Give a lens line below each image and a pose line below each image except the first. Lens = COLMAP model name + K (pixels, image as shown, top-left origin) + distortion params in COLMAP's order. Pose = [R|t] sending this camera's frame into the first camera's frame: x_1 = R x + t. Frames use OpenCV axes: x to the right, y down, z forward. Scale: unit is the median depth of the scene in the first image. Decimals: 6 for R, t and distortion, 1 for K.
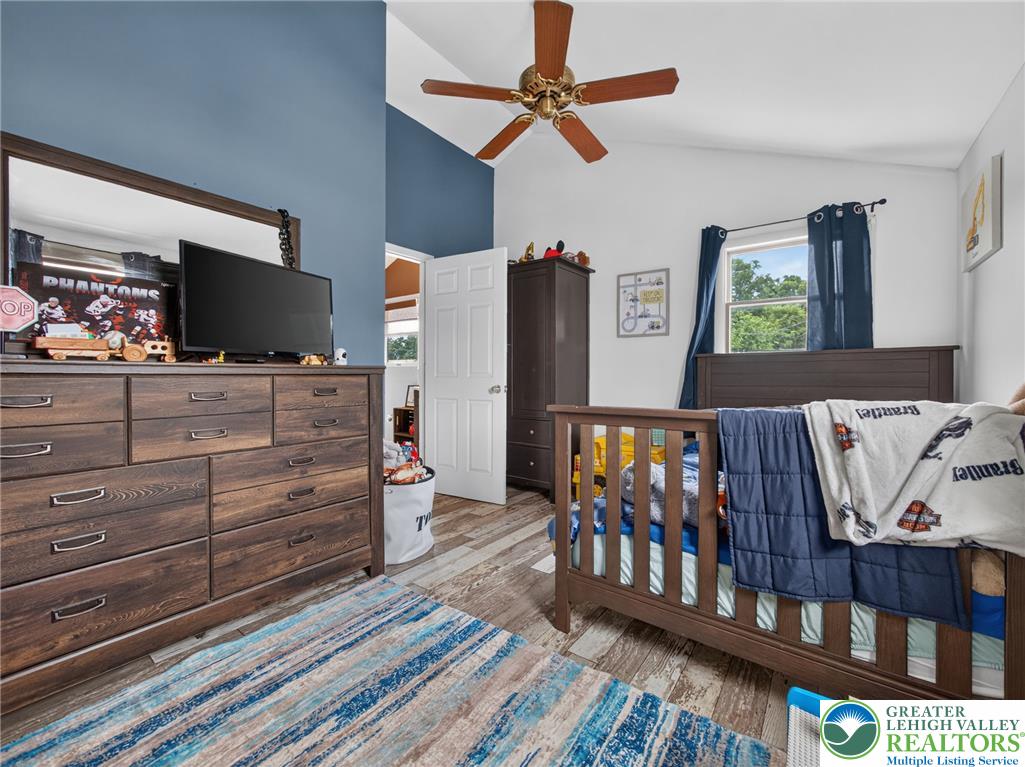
lens RADIAL K [[419.9, 0, 517.3], [0, 419.9, 378.9], [0, 0, 1]] dist [-0.037060, 0.012177]
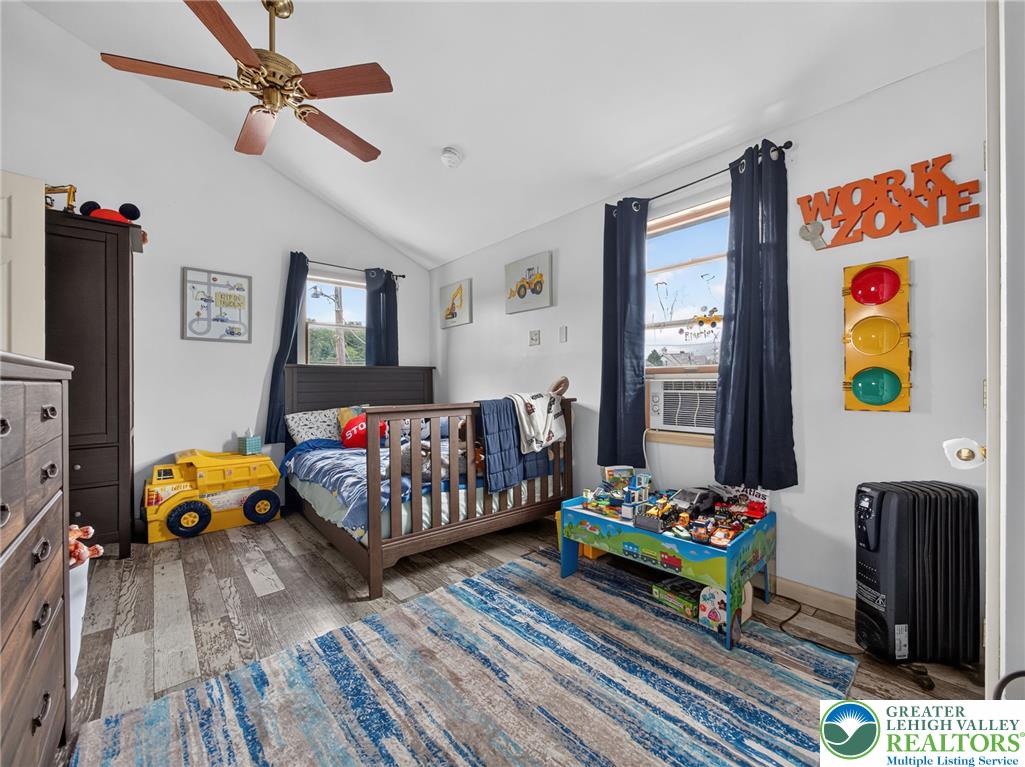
lens RADIAL K [[419.9, 0, 517.3], [0, 419.9, 378.9], [0, 0, 1]] dist [-0.037060, 0.012177]
pose [[0.194409, 0.009204, 0.980877, -0.922749], [0.009971, 0.999886, -0.011358, -0.003132], [-0.980870, 0.011988, 0.194295, 0.343467]]
